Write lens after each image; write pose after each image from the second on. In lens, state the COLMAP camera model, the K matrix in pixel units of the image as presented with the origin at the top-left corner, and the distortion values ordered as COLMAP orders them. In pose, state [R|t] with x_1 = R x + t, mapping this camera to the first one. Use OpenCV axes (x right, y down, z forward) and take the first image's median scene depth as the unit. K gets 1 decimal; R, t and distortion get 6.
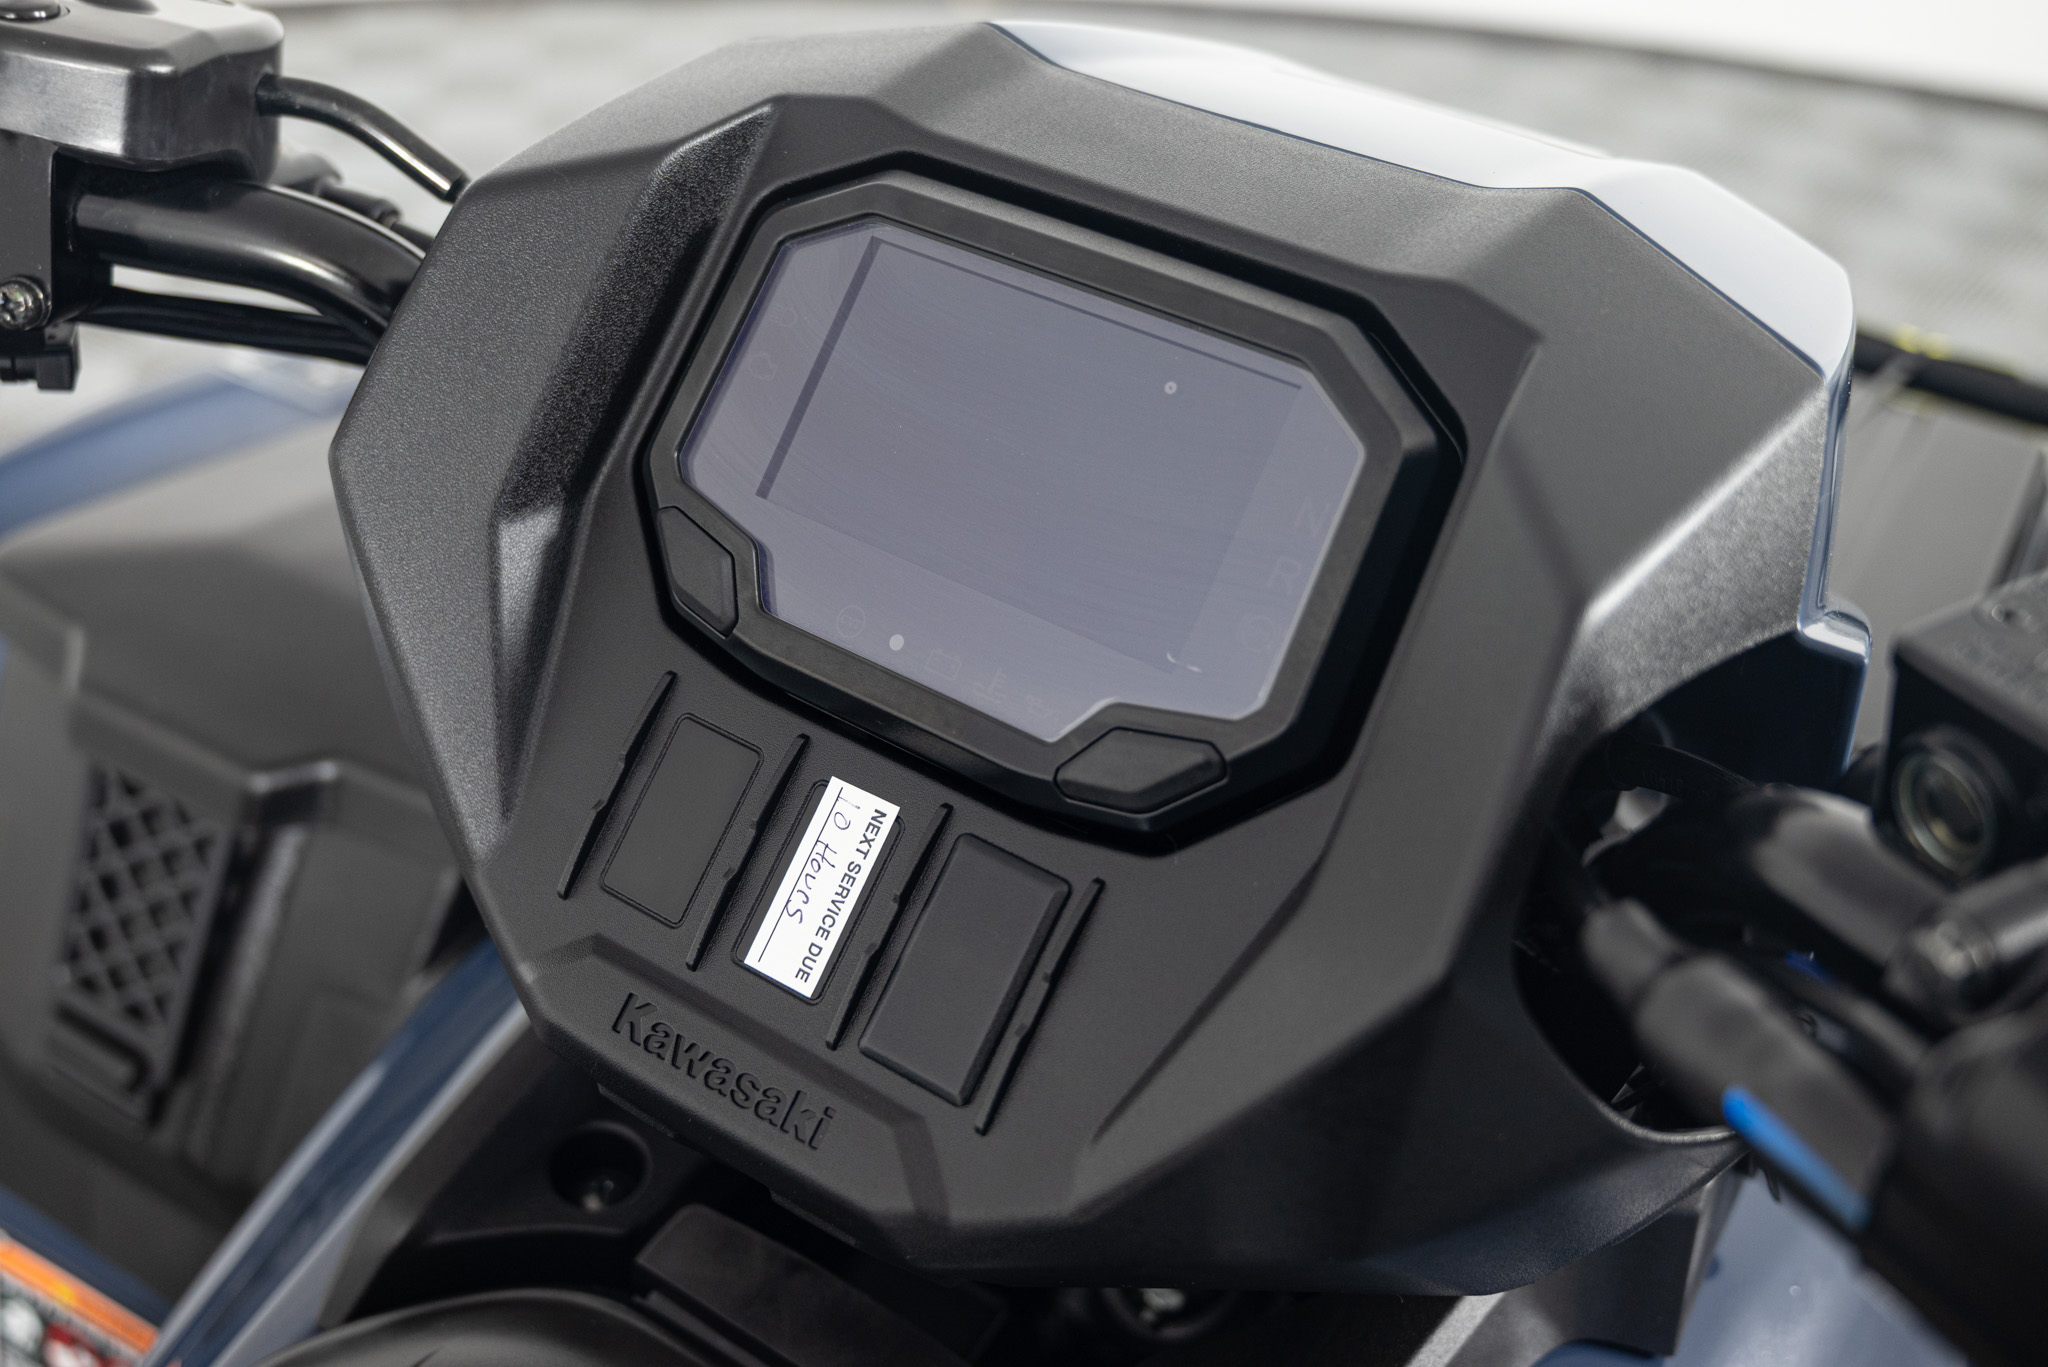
lens RADIAL K [[2389.7, 0, 1024.0], [0, 2389.7, 683.5], [0, 0, 1]] dist [0.007051, 0.002878]
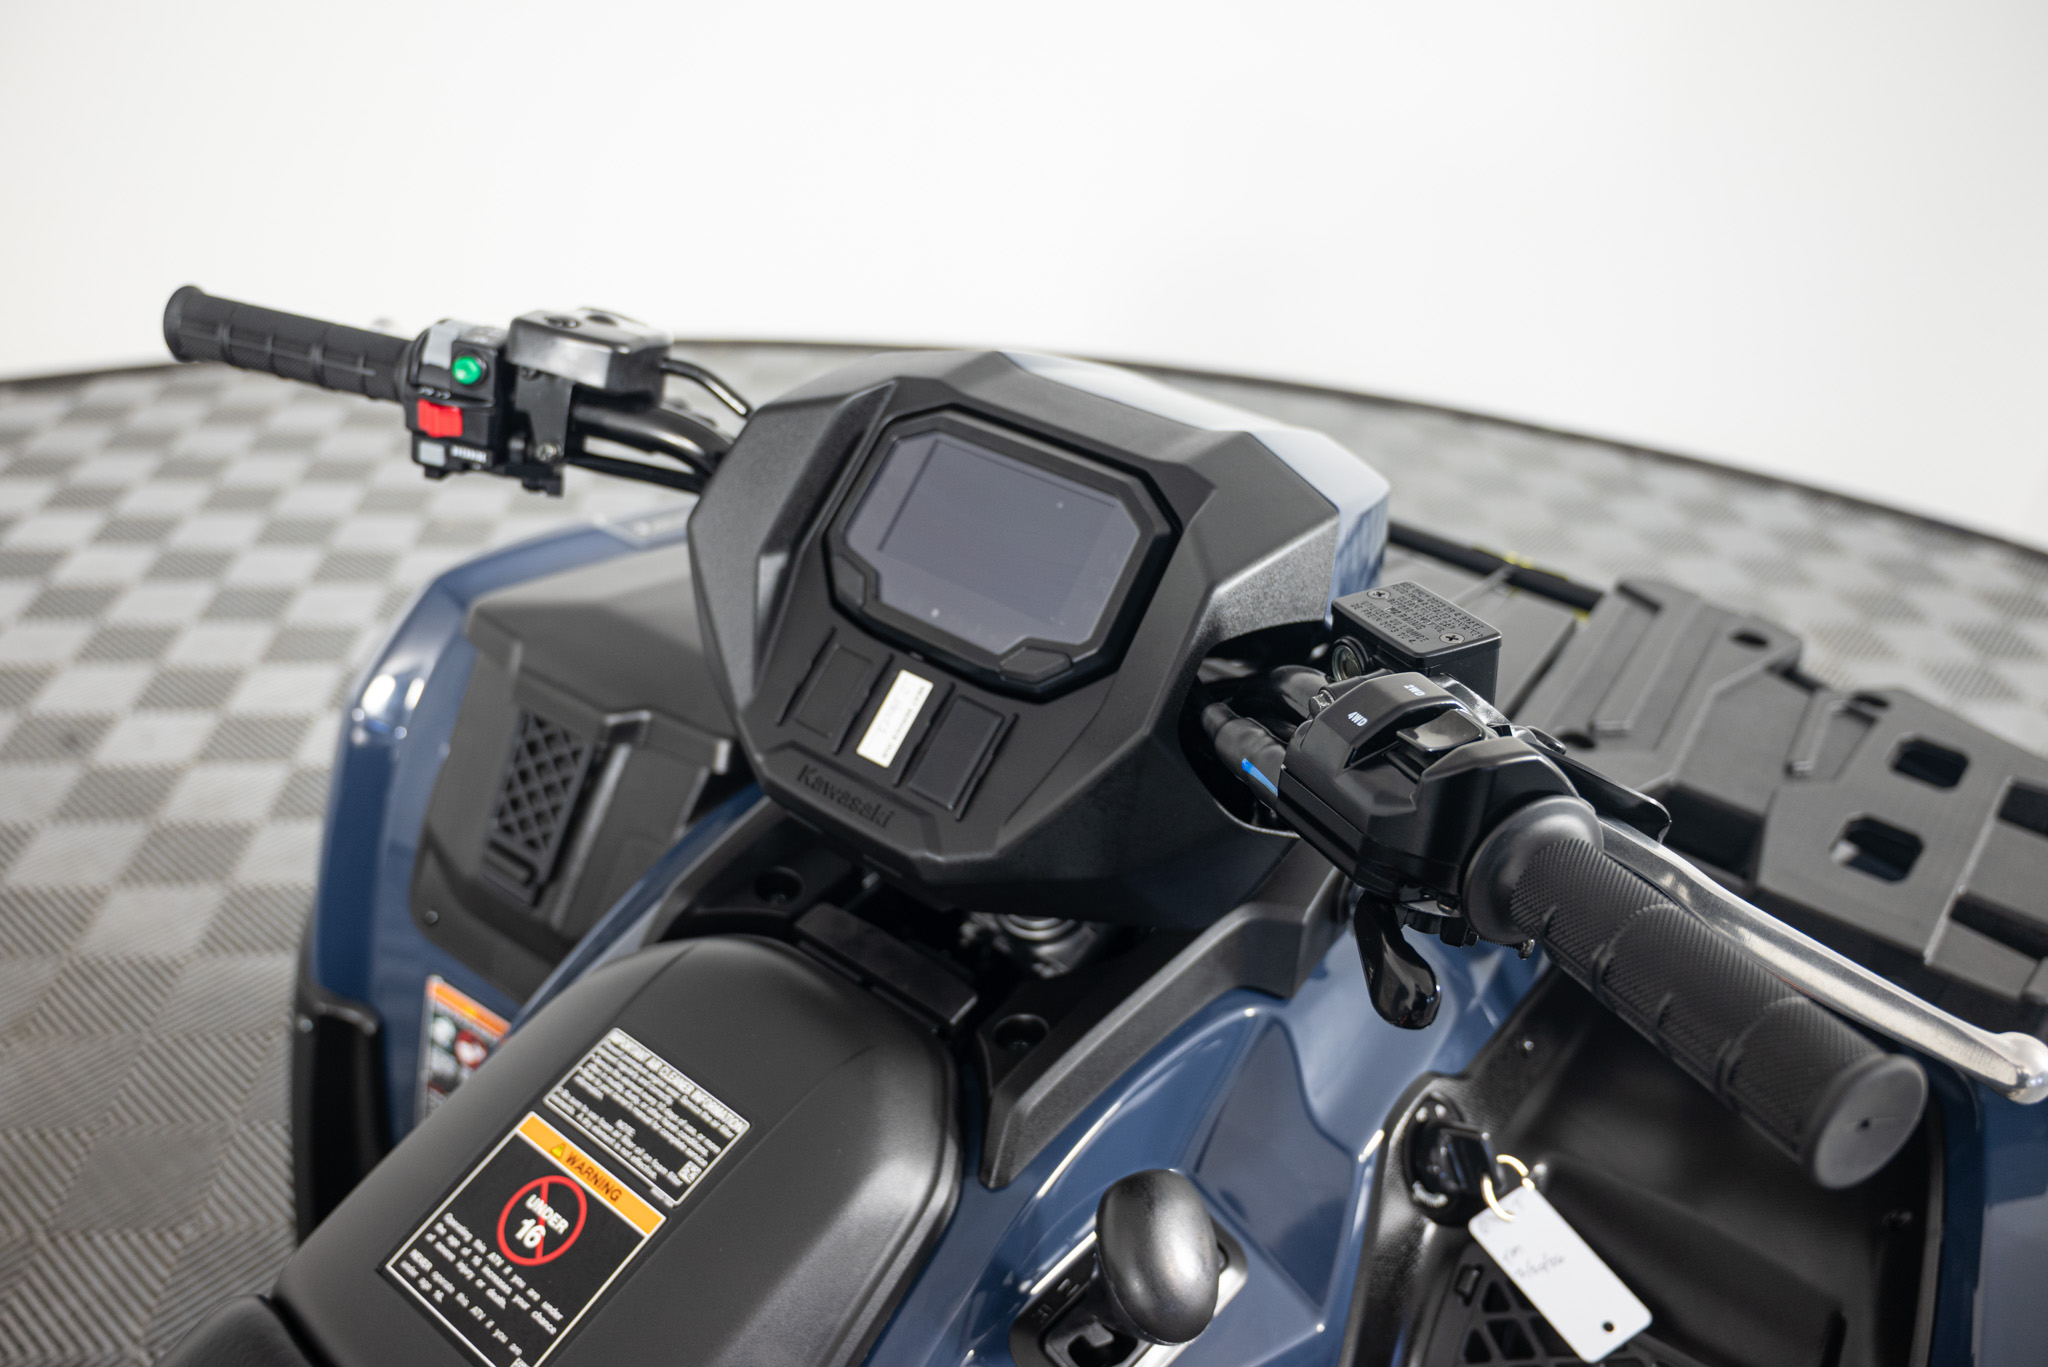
lens RADIAL K [[1646.7, 0, 1024.0], [0, 1646.7, 683.5], [0, 0, 1]] dist [-0.003343, -0.000754]
pose [[0.998433, 0.053504, -0.016374, 0.056464], [-0.054727, 0.994734, -0.086651, 0.169916], [0.011652, 0.087412, 0.996104, -0.513443]]
